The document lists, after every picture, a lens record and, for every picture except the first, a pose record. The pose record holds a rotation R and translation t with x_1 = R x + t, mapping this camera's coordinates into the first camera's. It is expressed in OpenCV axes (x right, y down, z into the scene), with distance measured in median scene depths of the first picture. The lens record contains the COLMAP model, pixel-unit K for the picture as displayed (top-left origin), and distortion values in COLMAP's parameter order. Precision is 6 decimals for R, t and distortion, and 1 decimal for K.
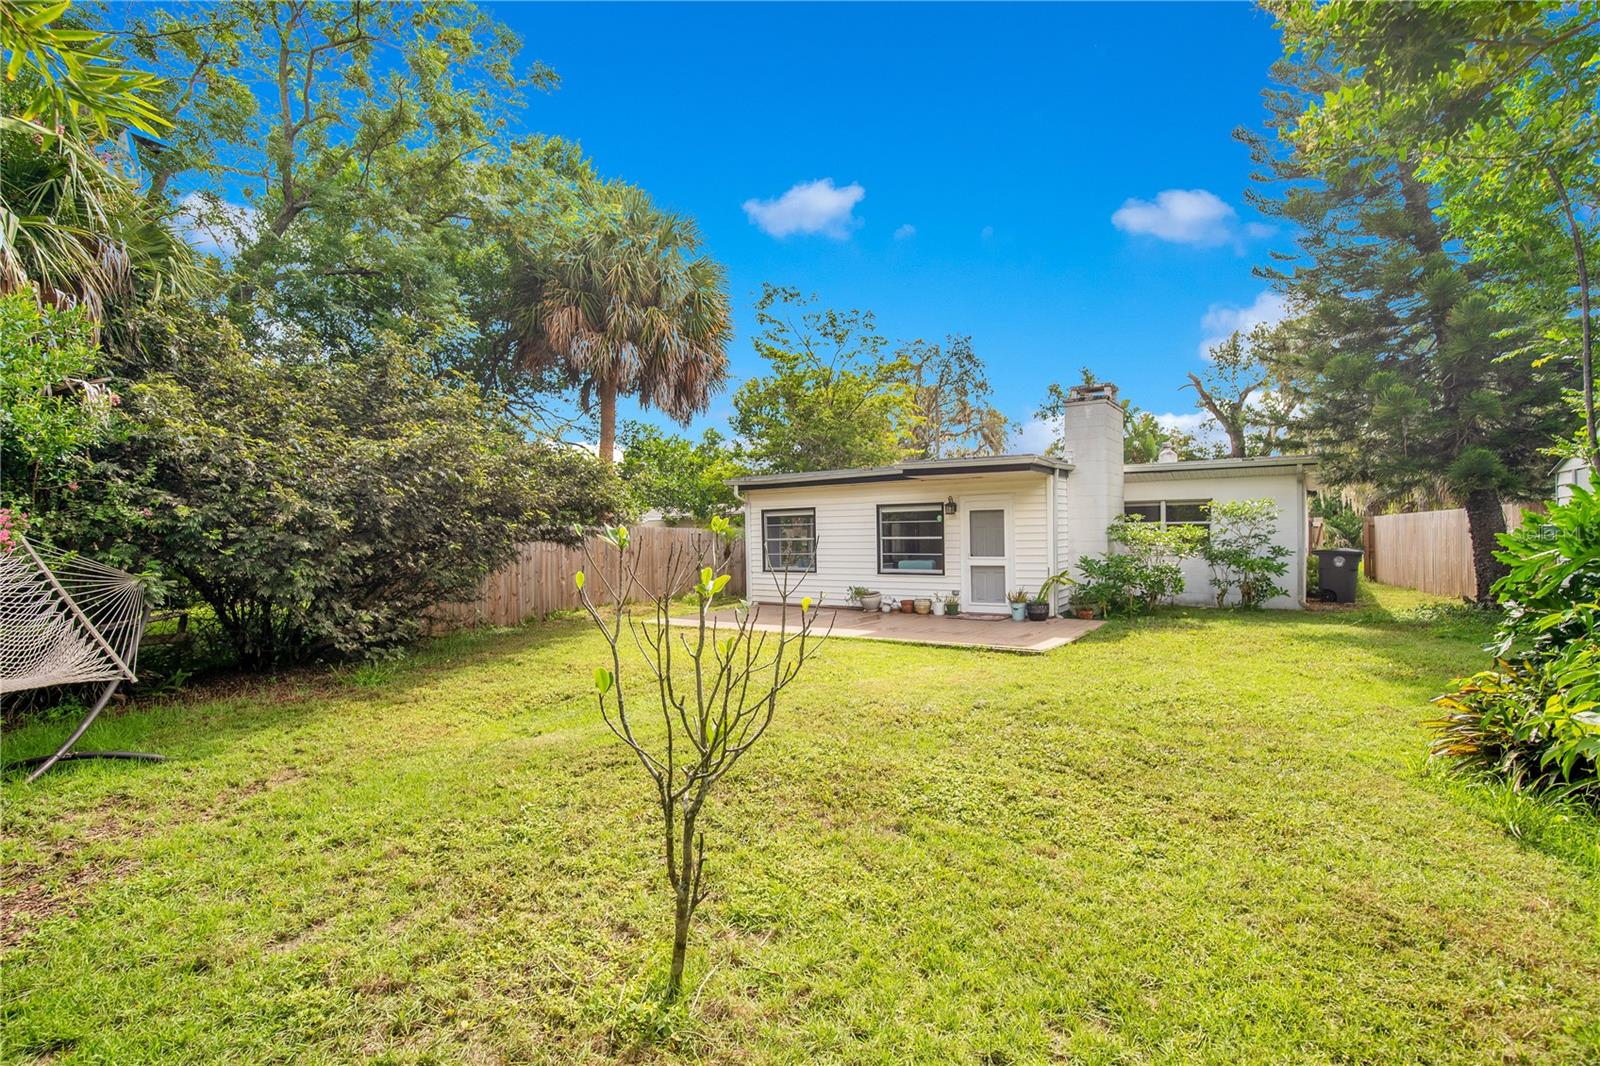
lens RADIAL K [[773.7, 0, 800.0], [0, 773.7, 533.0], [0, 0, 1]] dist [-0.020581, -0.000591]
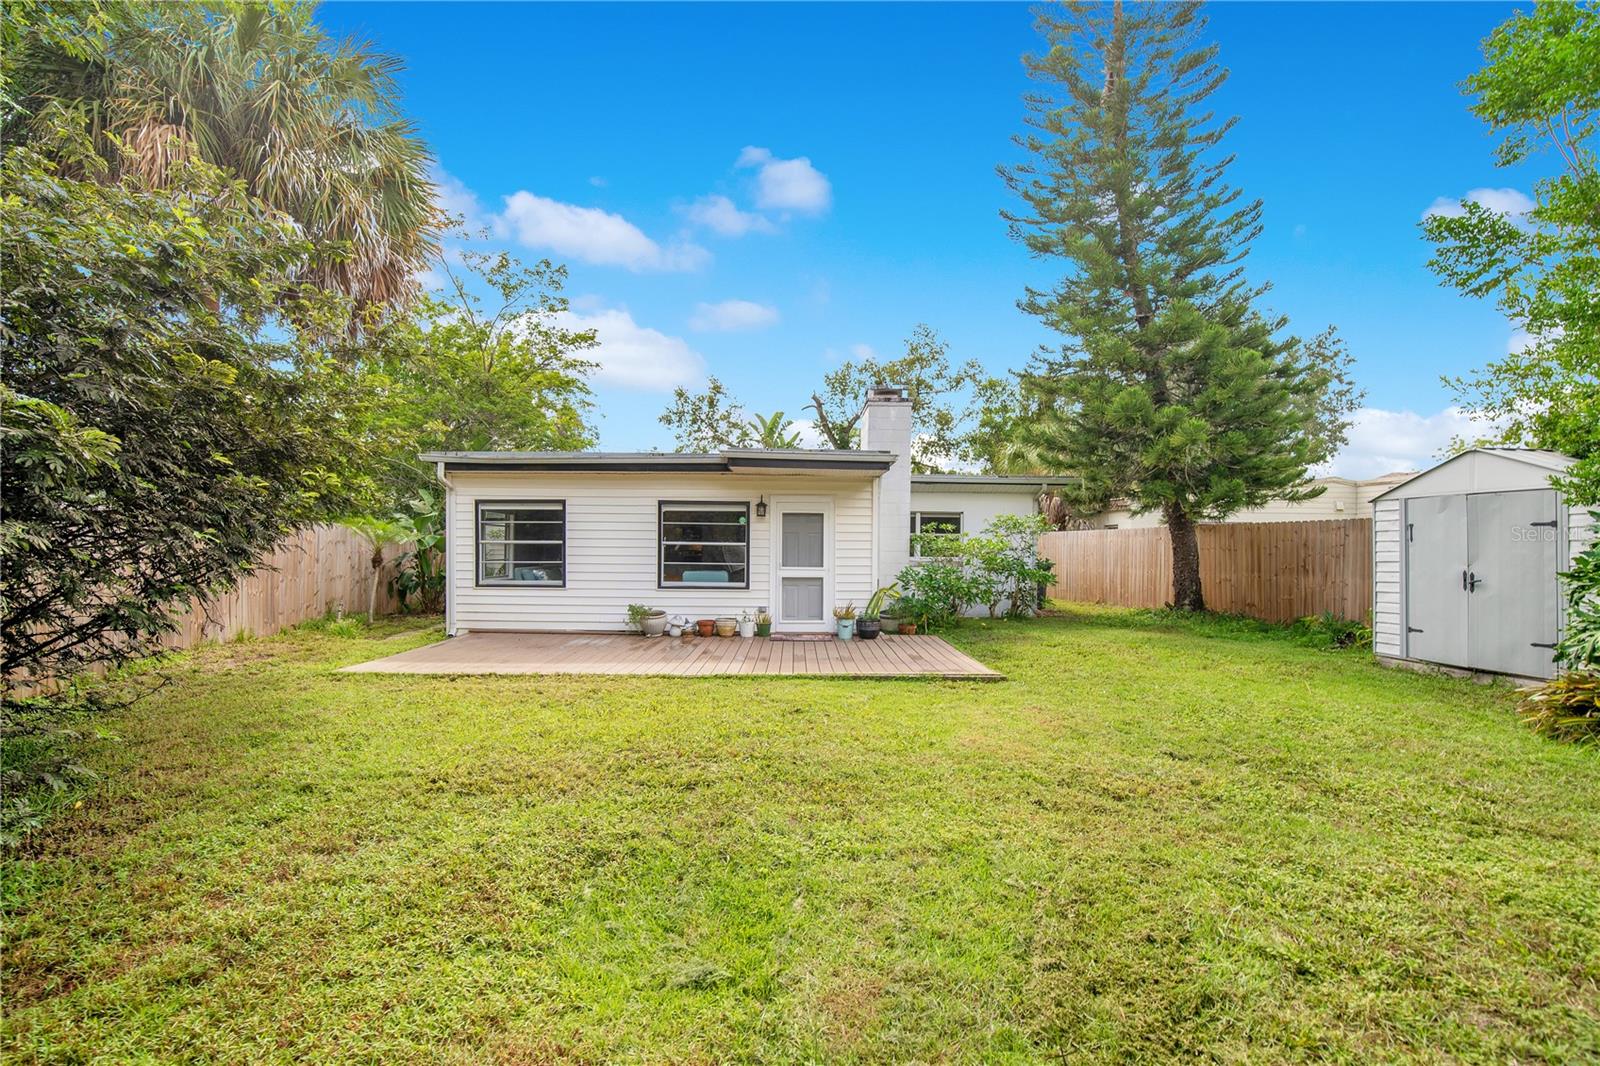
lens RADIAL K [[773.7, 0, 800.0], [0, 773.7, 533.0], [0, 0, 1]] dist [-0.020581, -0.000591]
pose [[0.801490, 0.029903, 0.597260, -0.266126], [-0.021895, 0.999547, -0.020663, 0.010155], [-0.597607, 0.003484, 0.801781, 0.292983]]
